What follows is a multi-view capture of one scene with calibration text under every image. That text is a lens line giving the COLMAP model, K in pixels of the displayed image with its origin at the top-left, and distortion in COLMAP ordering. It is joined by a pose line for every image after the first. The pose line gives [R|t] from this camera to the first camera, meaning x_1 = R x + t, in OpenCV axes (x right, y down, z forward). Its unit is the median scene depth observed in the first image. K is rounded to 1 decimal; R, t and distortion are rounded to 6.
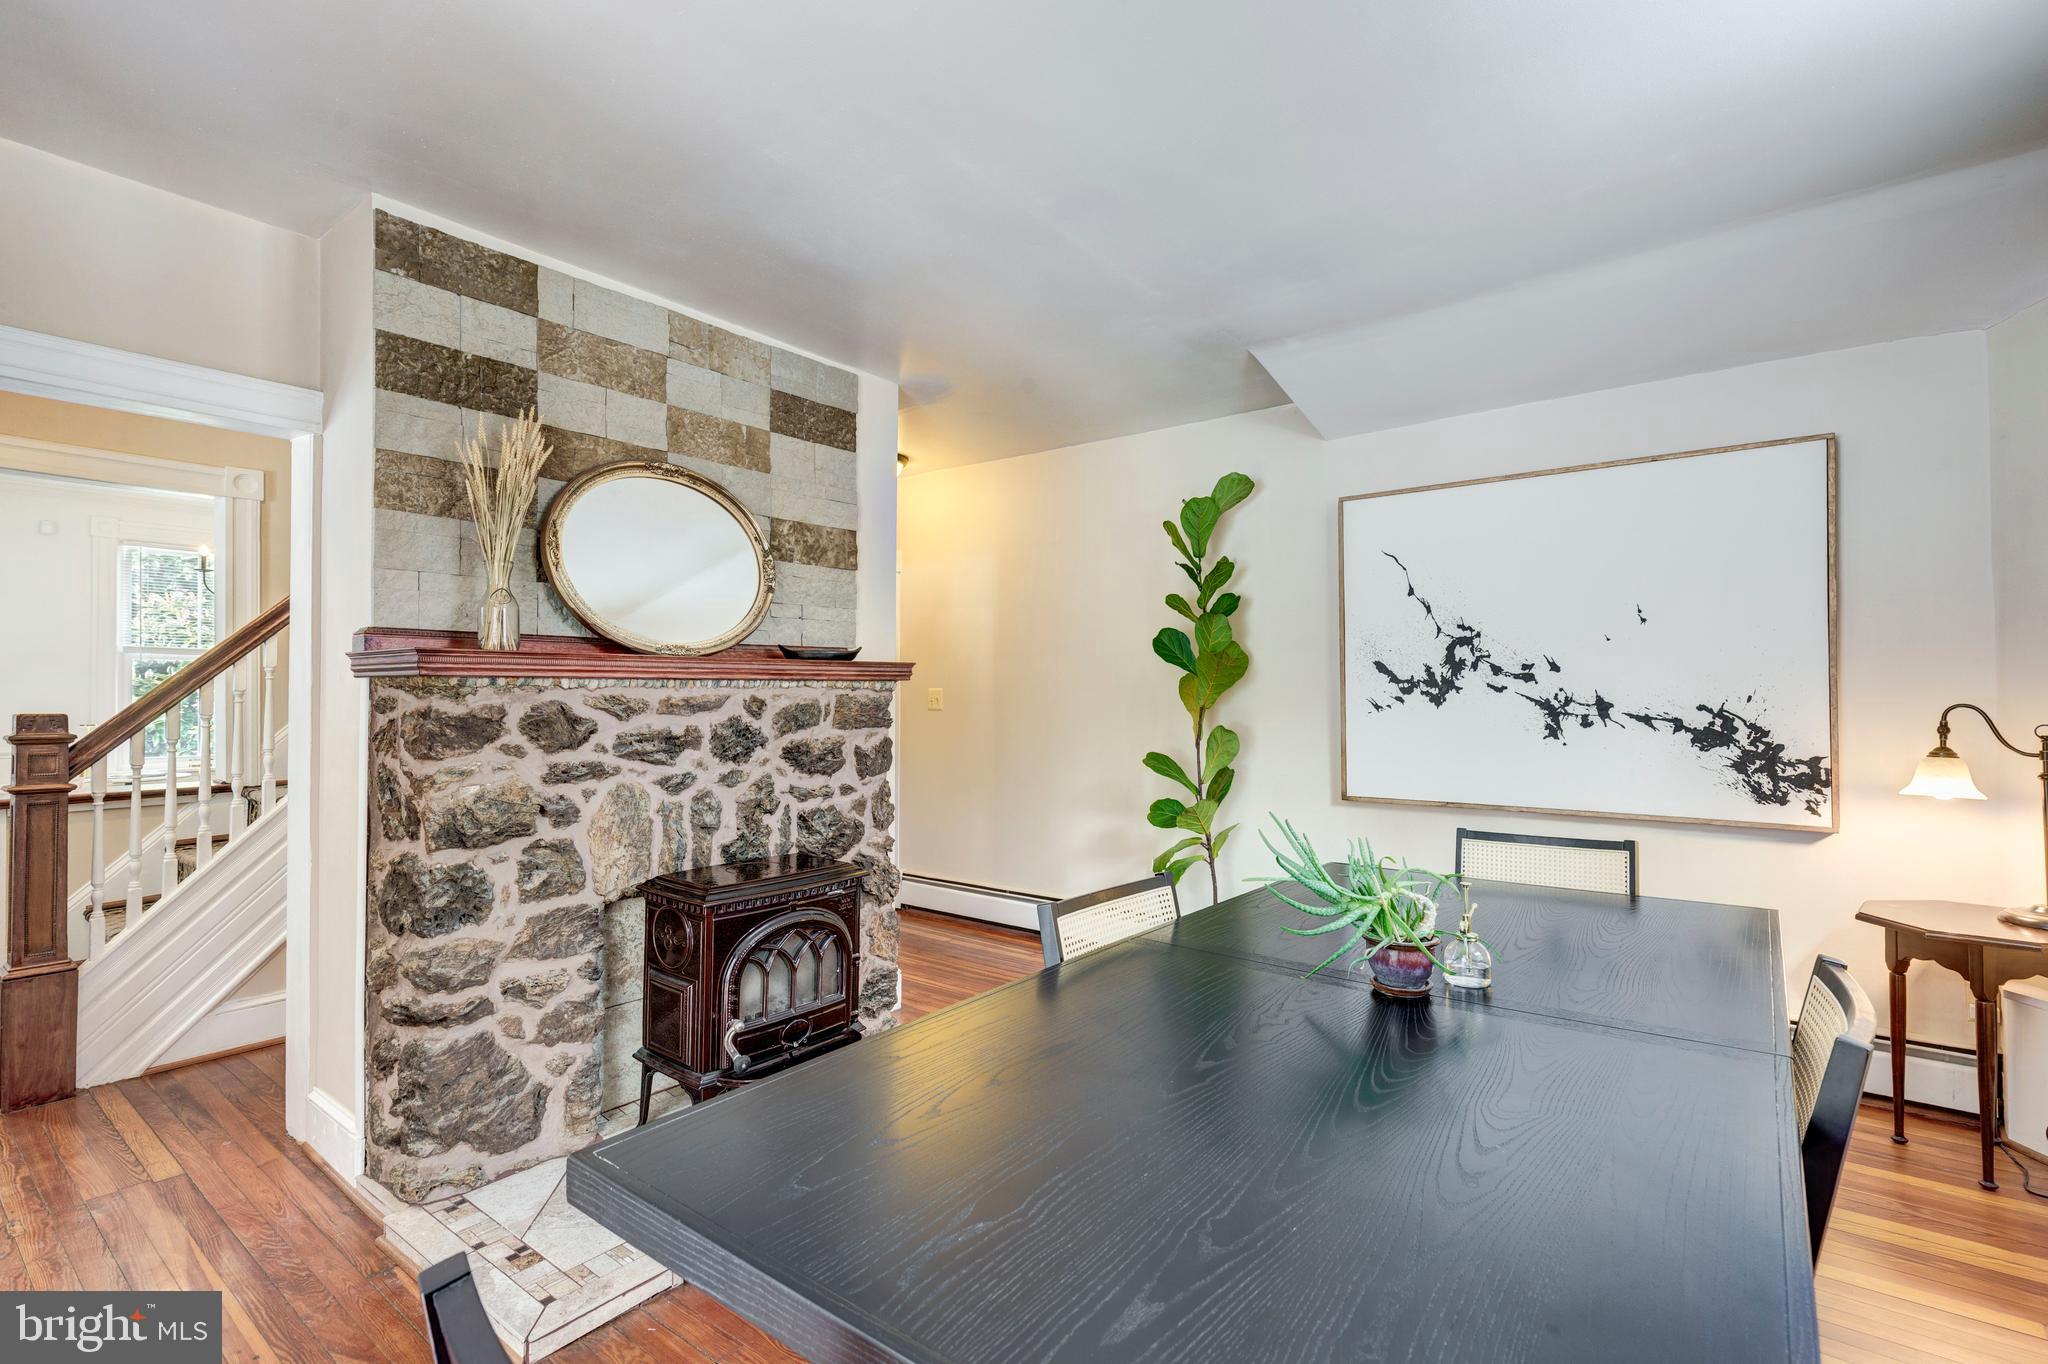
lens RADIAL K [[924.9, 0, 1032.1], [0, 924.9, 680.0], [0, 0, 1]] dist [0.007637, -0.001033]
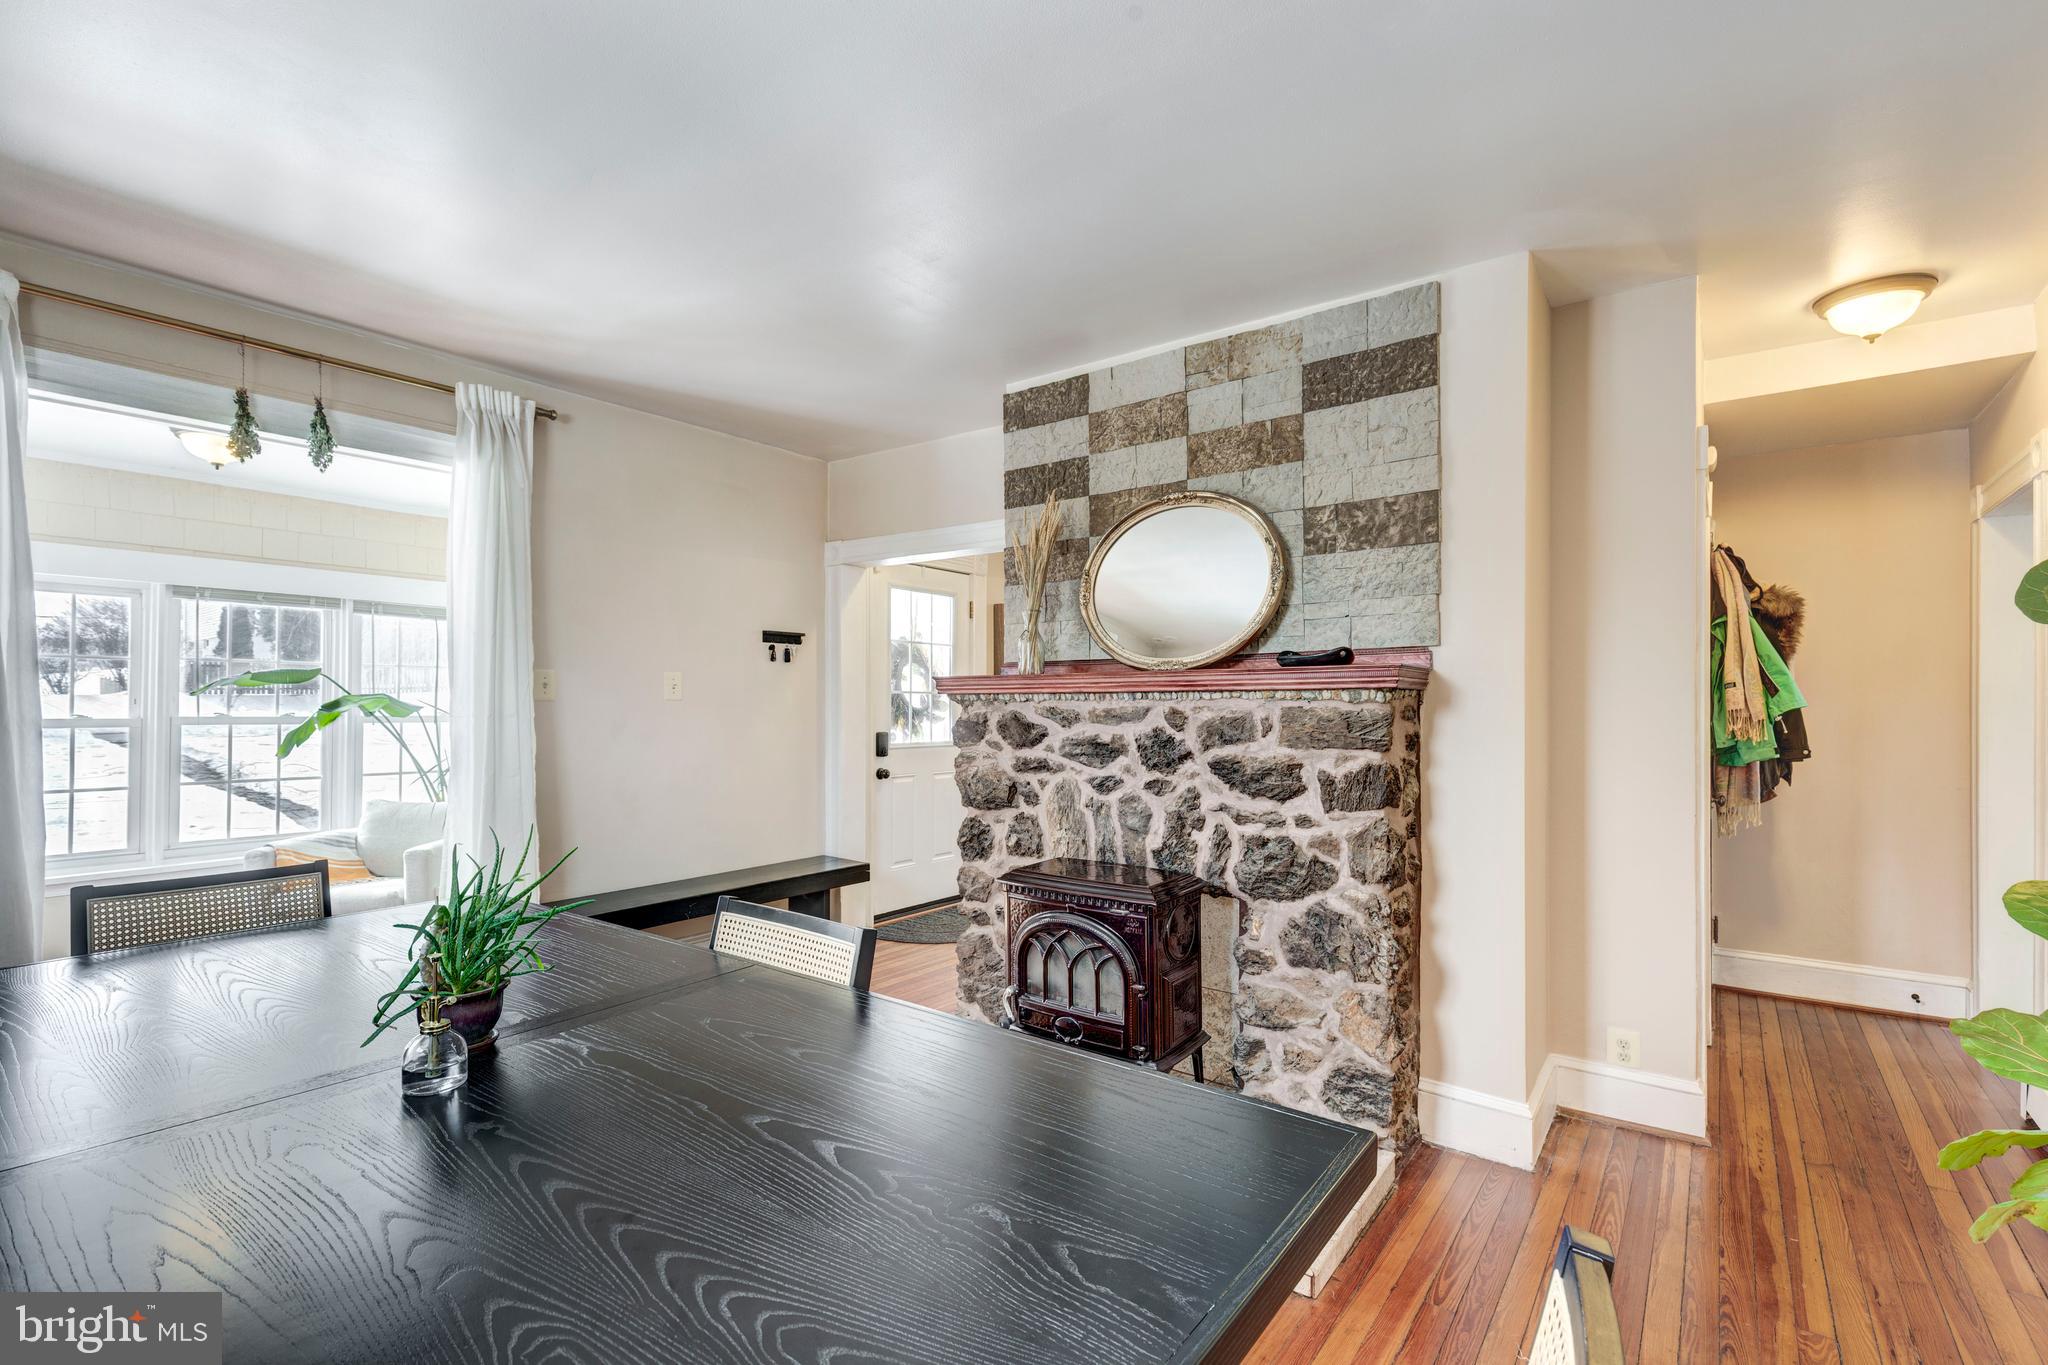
lens RADIAL K [[924.9, 0, 1032.8], [0, 924.9, 694.4], [0, 0, 1]] dist [0.007637, -0.001033]
pose [[0.027770, -0.007660, -0.999585, 0.721581], [0.015777, 0.999849, -0.007223, 0.007512], [0.999490, -0.015570, 0.027887, 0.847846]]
